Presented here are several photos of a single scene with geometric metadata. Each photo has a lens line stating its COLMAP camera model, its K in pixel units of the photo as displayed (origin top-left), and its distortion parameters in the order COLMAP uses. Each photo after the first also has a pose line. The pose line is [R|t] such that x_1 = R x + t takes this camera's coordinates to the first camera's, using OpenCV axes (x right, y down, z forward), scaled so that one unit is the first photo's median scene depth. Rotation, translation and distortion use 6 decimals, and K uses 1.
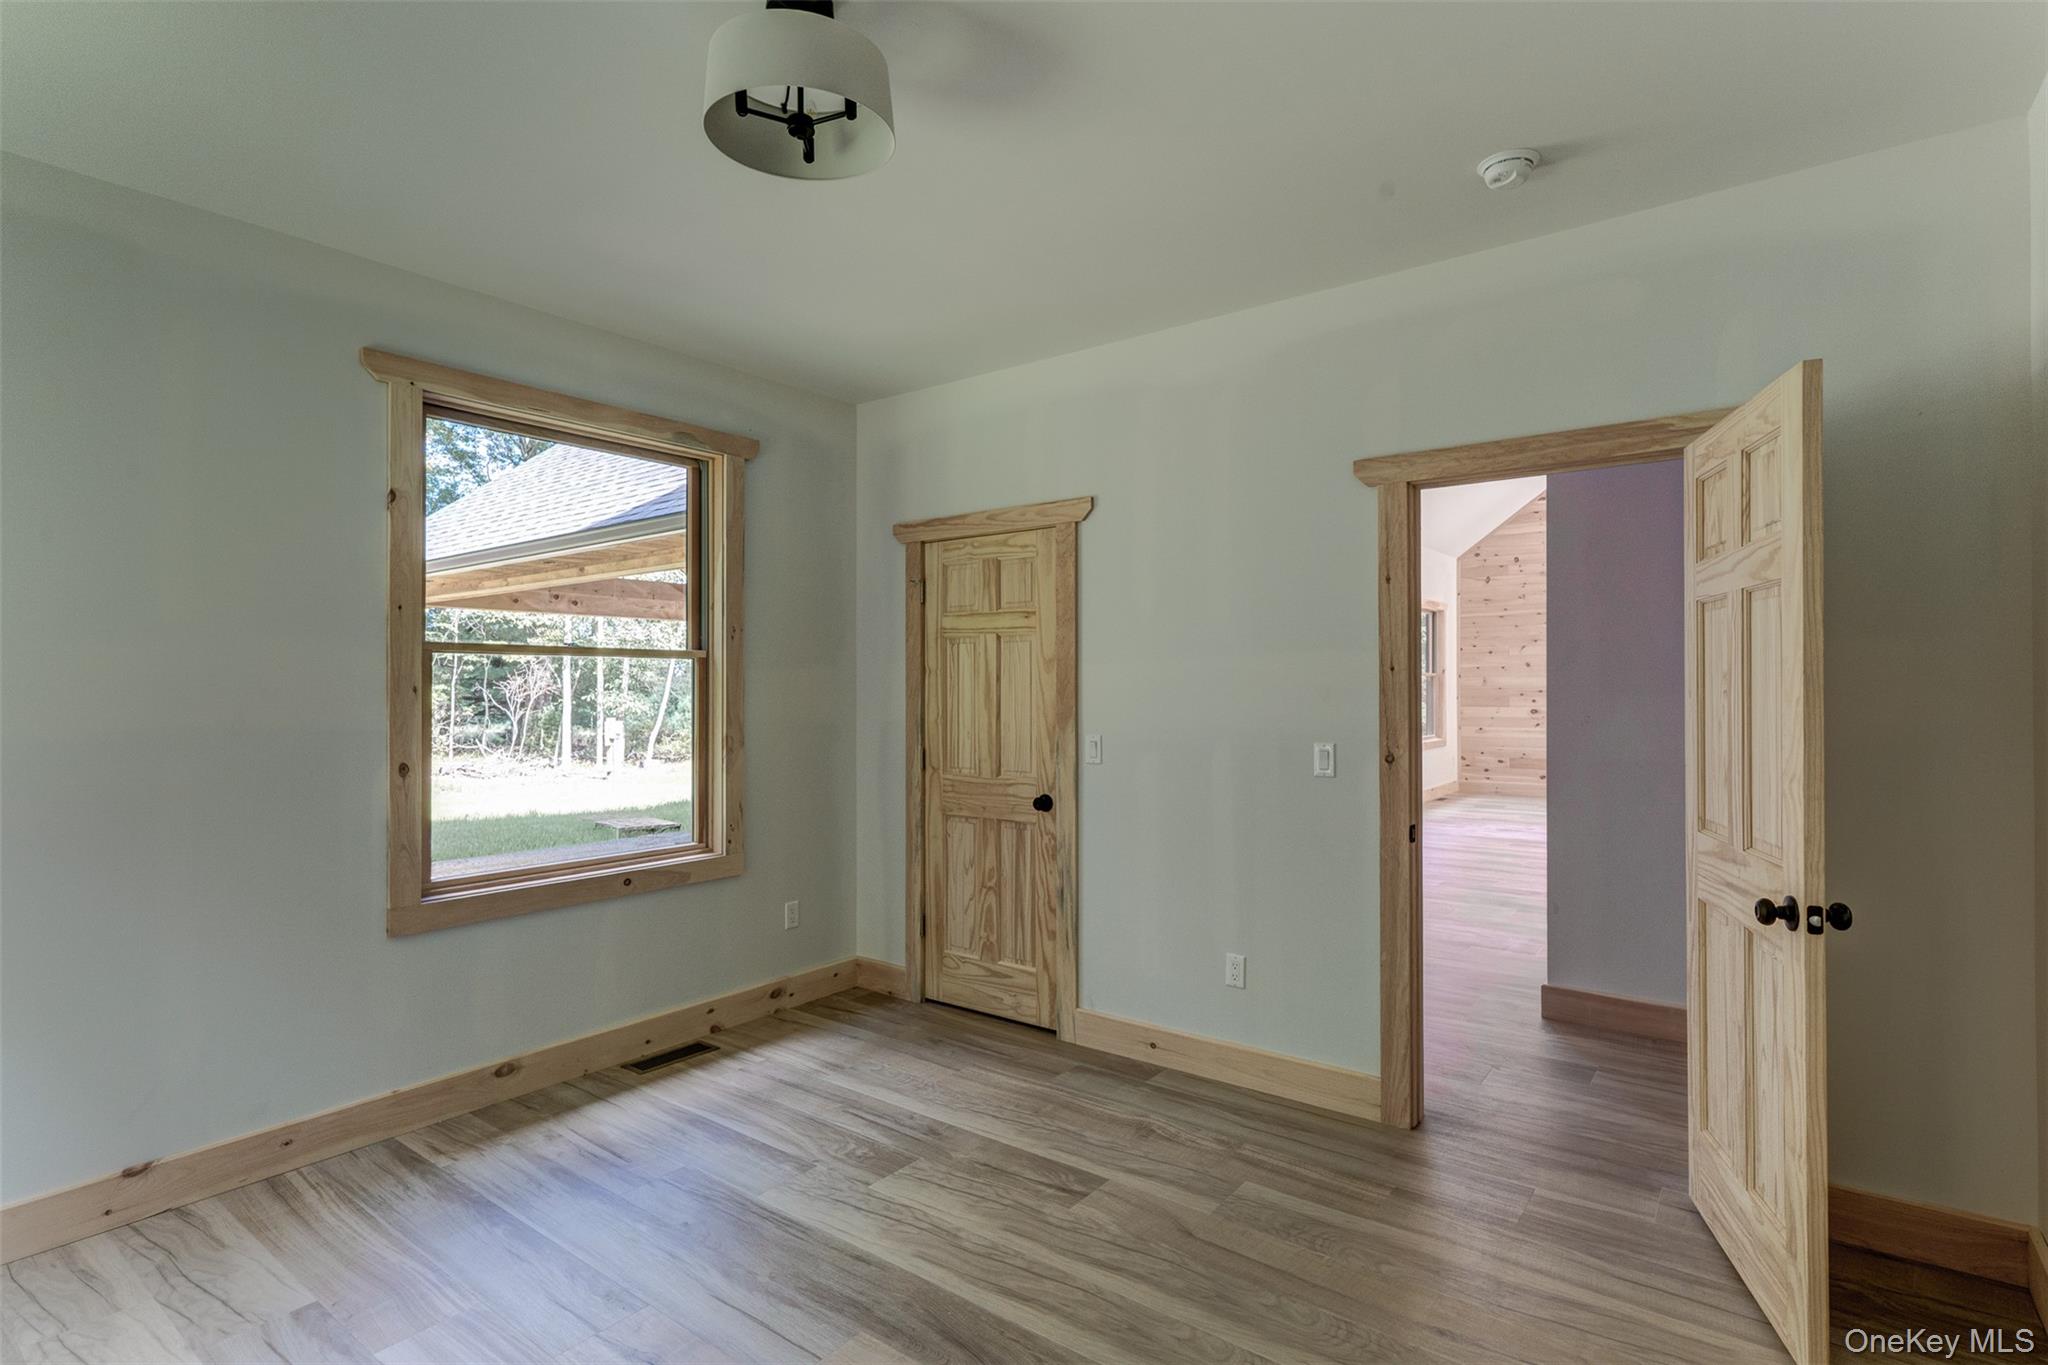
lens RADIAL K [[1013.0, 0, 1008.5], [0, 1013.0, 691.4], [0, 0, 1]] dist [0.002248, 0.000478]
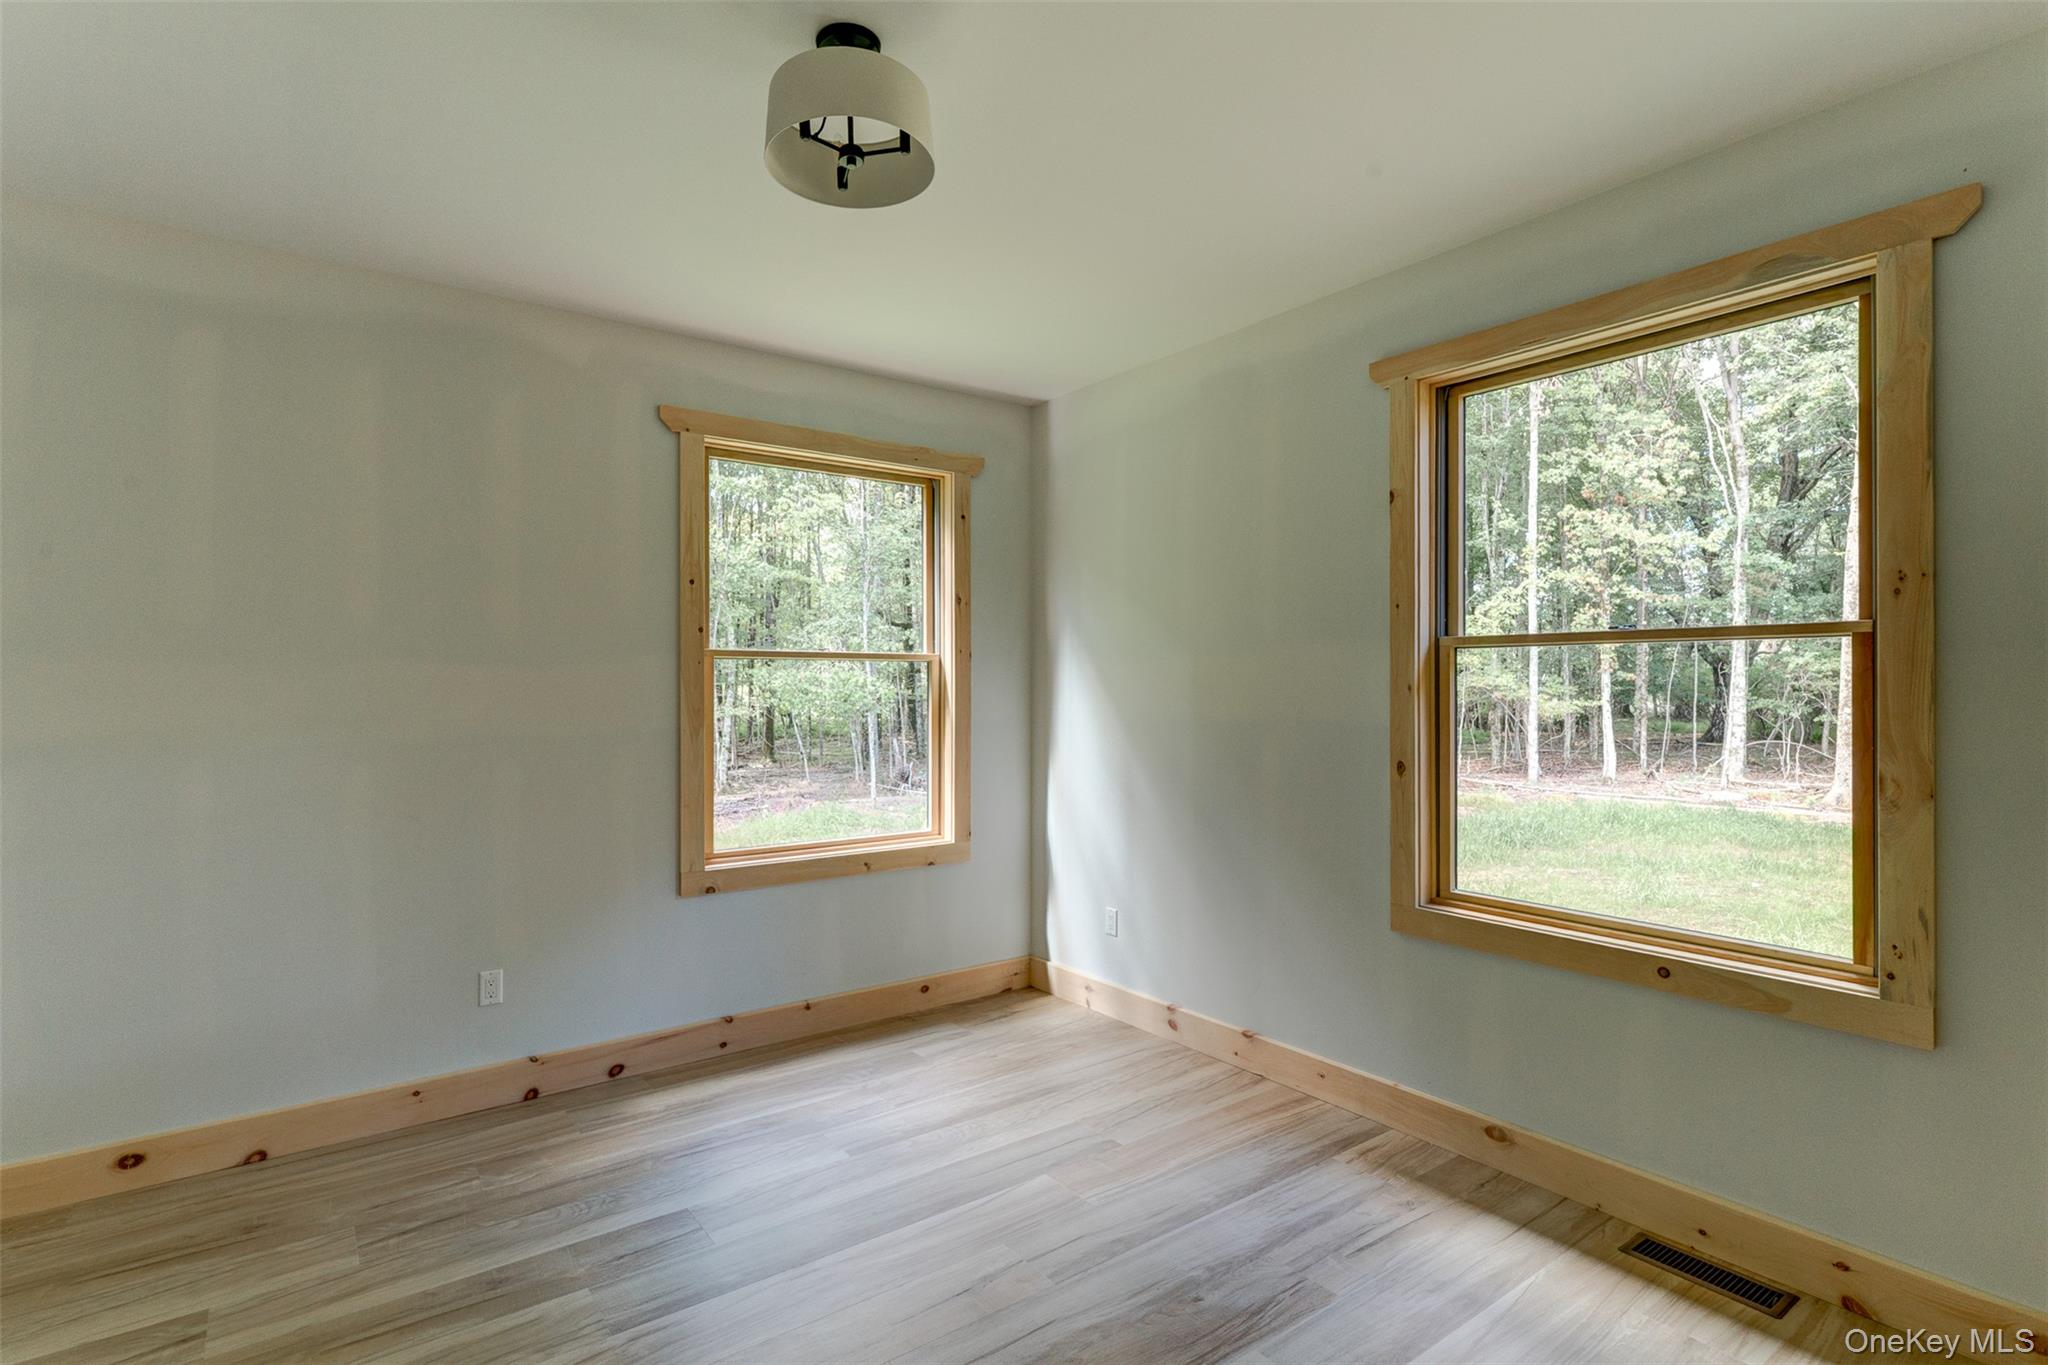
lens RADIAL K [[1013.0, 0, 1008.5], [0, 1013.0, 691.4], [0, 0, 1]] dist [0.002248, 0.000478]
pose [[-0.276801, 0.003367, -0.960921, 0.484663], [-0.008658, 0.999945, 0.005998, -0.000498], [0.960888, 0.009980, -0.276757, 0.930080]]
